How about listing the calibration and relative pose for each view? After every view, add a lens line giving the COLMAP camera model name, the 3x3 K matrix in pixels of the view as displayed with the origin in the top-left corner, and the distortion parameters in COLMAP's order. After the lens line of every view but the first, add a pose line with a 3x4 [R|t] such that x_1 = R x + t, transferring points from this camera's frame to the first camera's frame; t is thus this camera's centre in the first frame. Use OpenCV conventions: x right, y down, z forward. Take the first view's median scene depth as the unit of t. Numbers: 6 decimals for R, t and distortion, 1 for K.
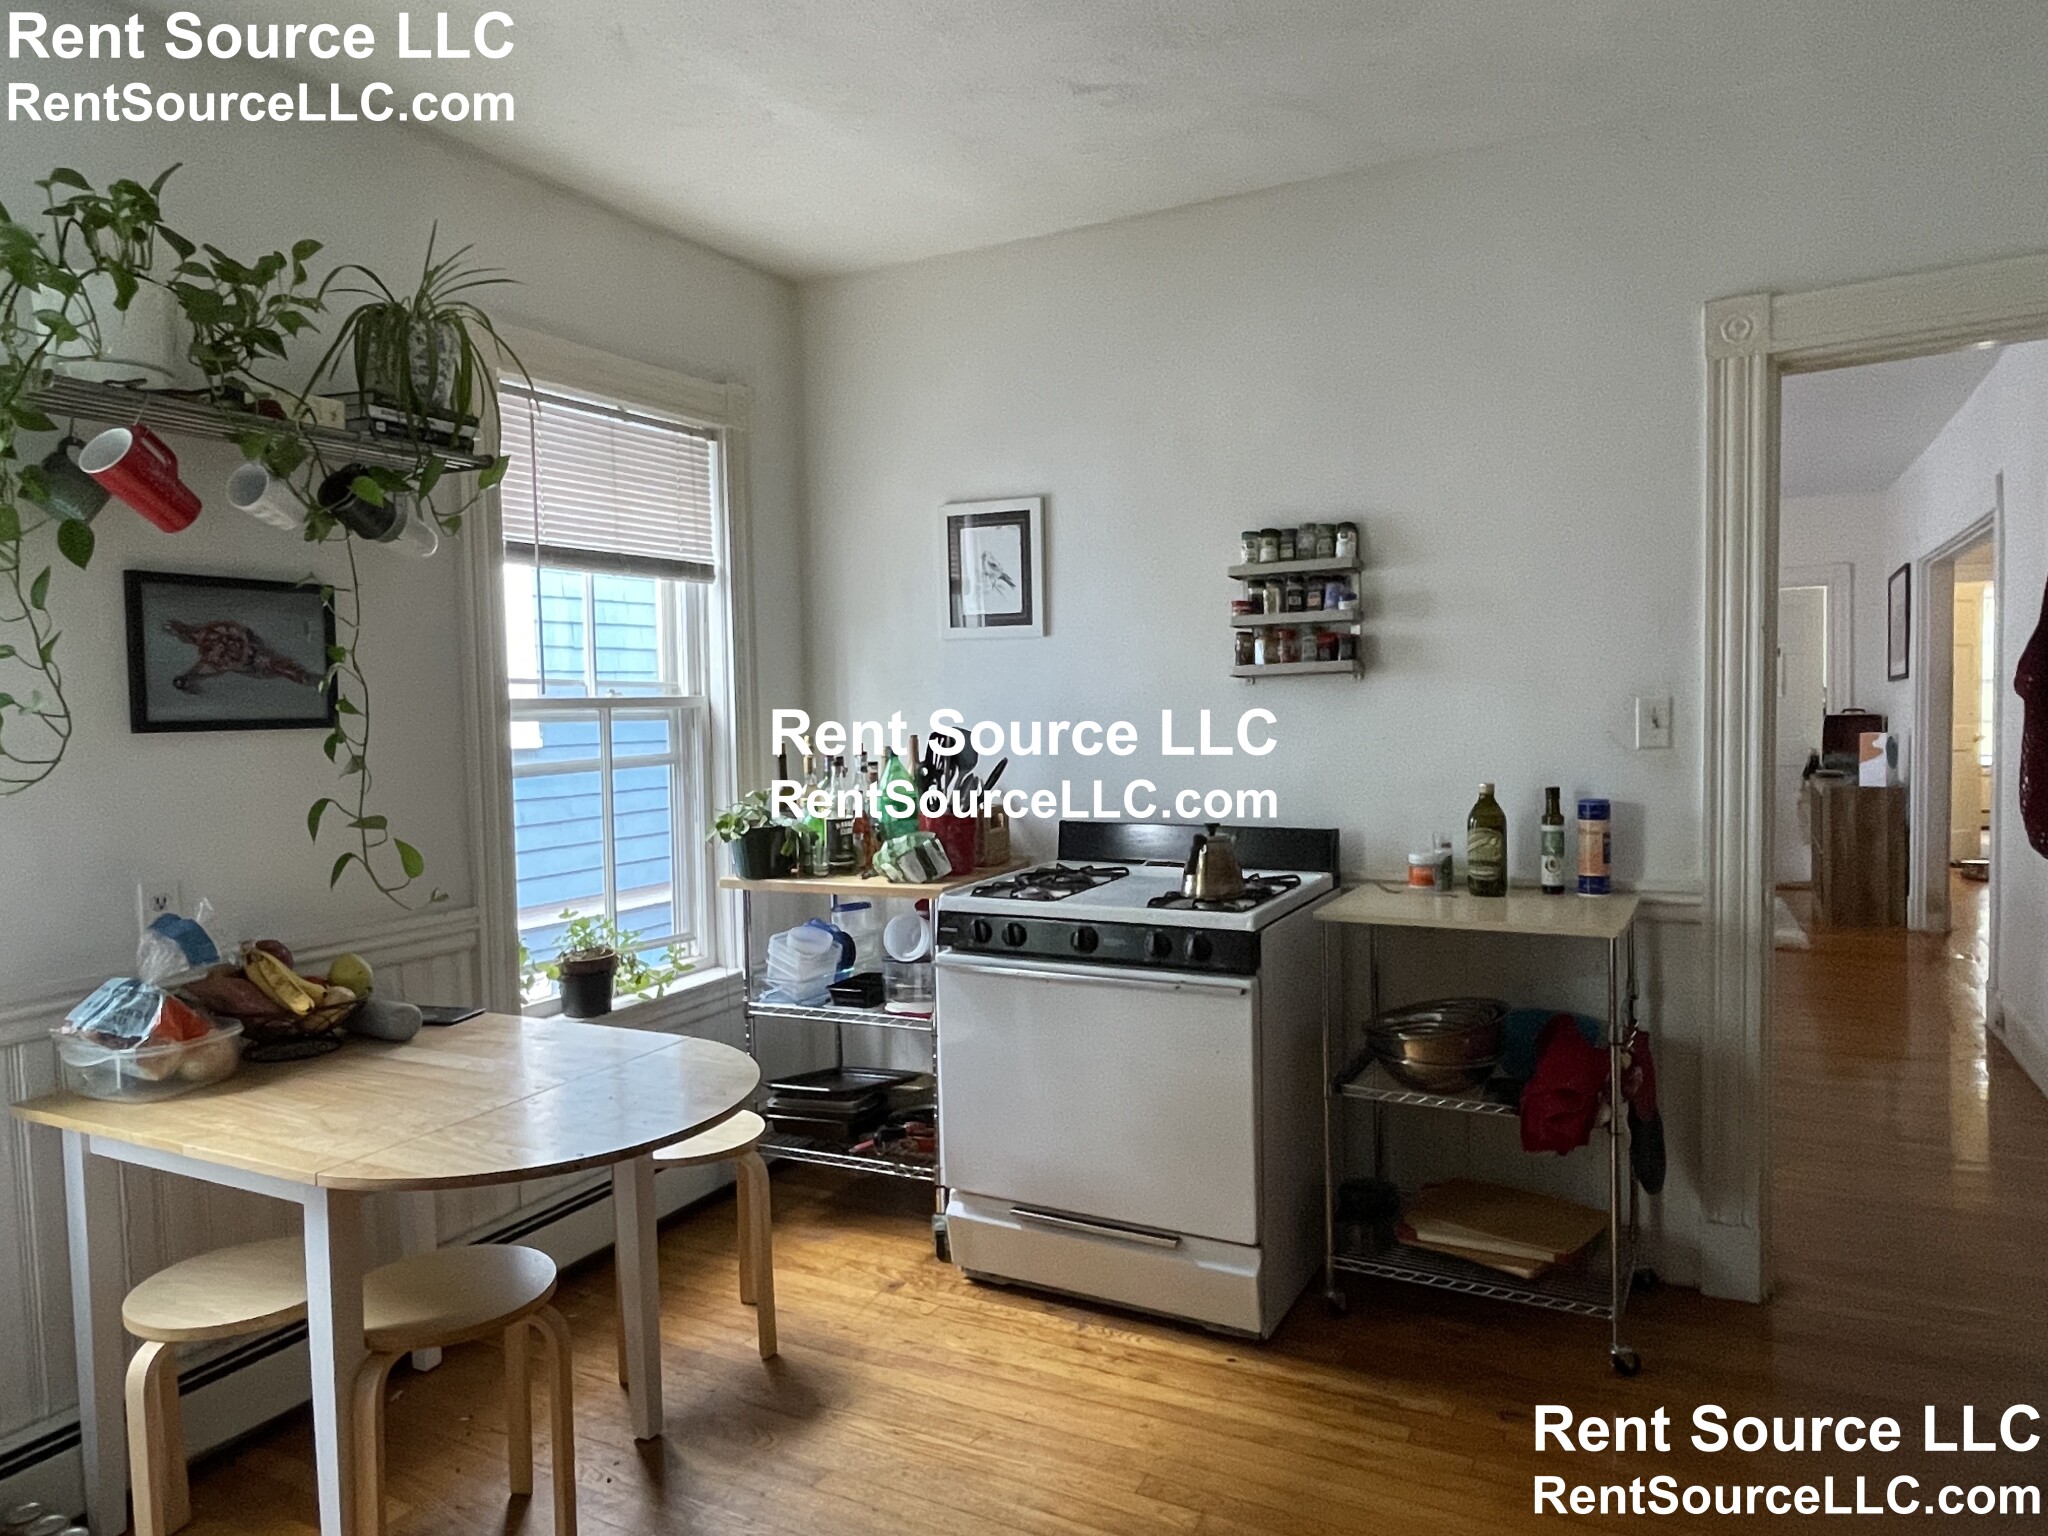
lens RADIAL K [[1317.3, 0, 1031.2], [0, 1317.3, 764.6], [0, 0, 1]] dist [-0.007840, -0.005860]
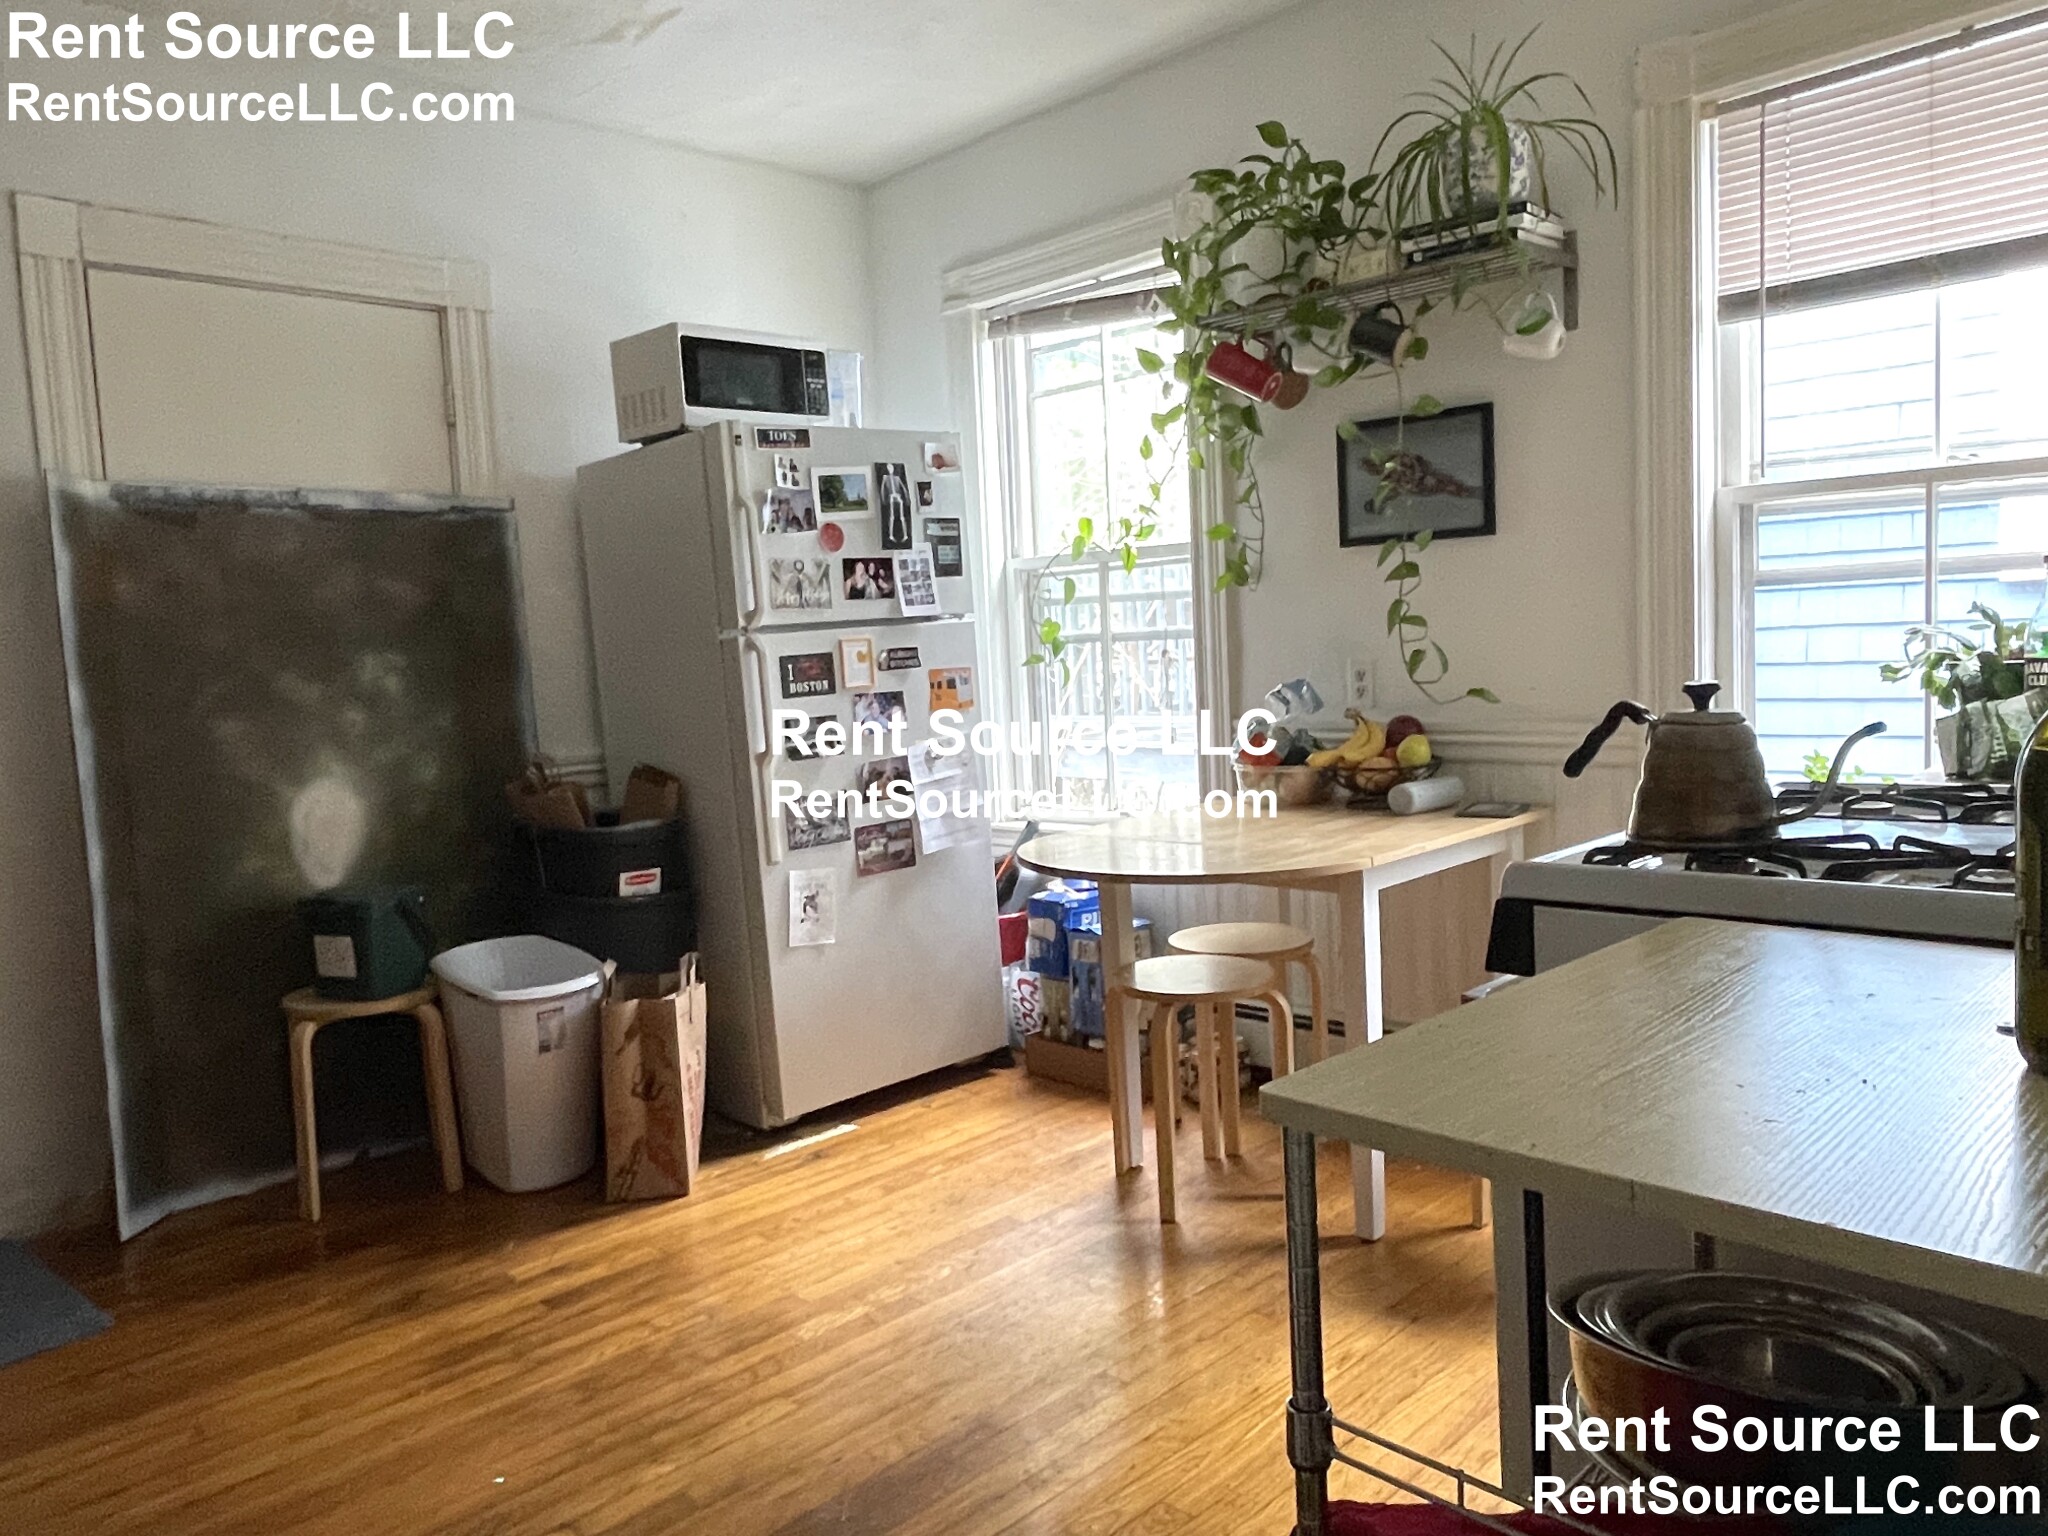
lens RADIAL K [[1433.2, 0, 1023.5], [0, 1433.2, 760.8], [0, 0, 1]] dist [-0.001620, 0.000846]
pose [[-0.294274, 0.122352, -0.947857, 0.452222], [0.010787, 0.992134, 0.124718, 0.003265], [0.955660, 0.026477, -0.293279, 0.608635]]
